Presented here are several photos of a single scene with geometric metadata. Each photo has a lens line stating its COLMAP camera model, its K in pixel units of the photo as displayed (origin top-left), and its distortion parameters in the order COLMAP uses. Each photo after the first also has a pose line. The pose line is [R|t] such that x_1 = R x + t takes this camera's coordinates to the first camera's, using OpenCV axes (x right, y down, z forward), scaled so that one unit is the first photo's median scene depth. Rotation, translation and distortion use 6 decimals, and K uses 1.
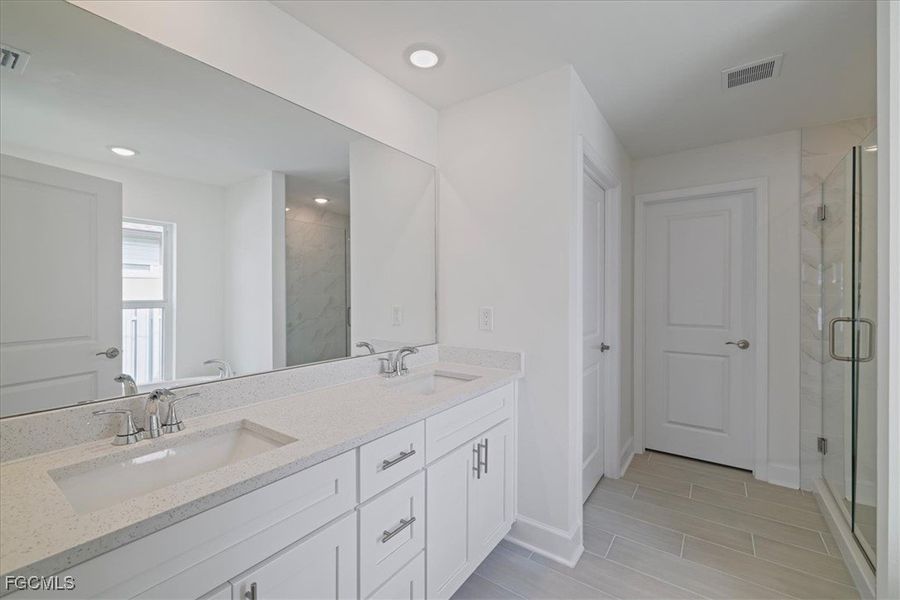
lens RADIAL K [[380.0, 0, 448.5], [0, 380.0, 296.0], [0, 0, 1]] dist [0.000267, -0.000367]
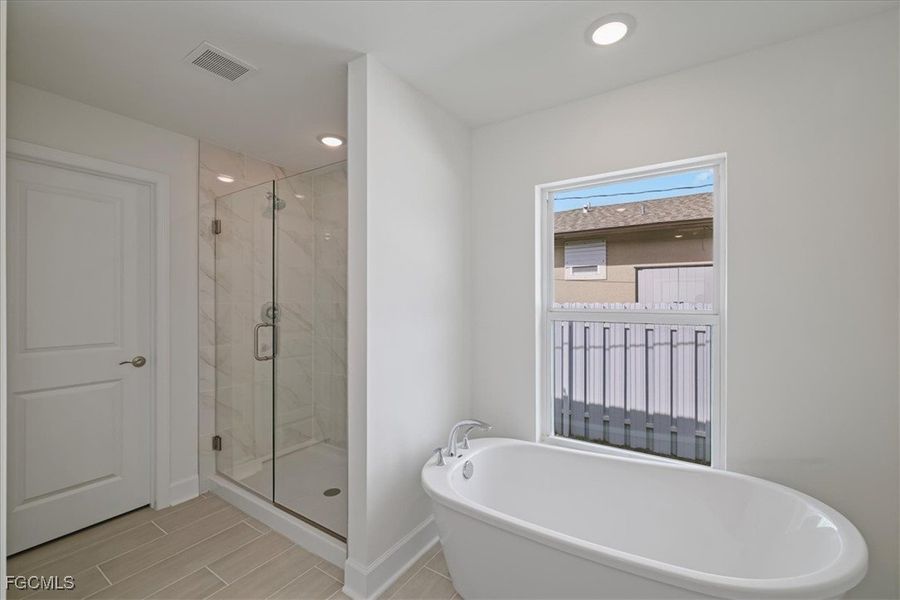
lens RADIAL K [[380.0, 0, 448.0], [0, 380.0, 298.3], [0, 0, 1]] dist [0.000267, -0.000367]
pose [[-0.029548, 0.003156, 0.999558, -0.109934], [0.006601, 0.999974, -0.002962, -0.008468], [-0.999542, 0.006511, -0.029568, 0.368390]]
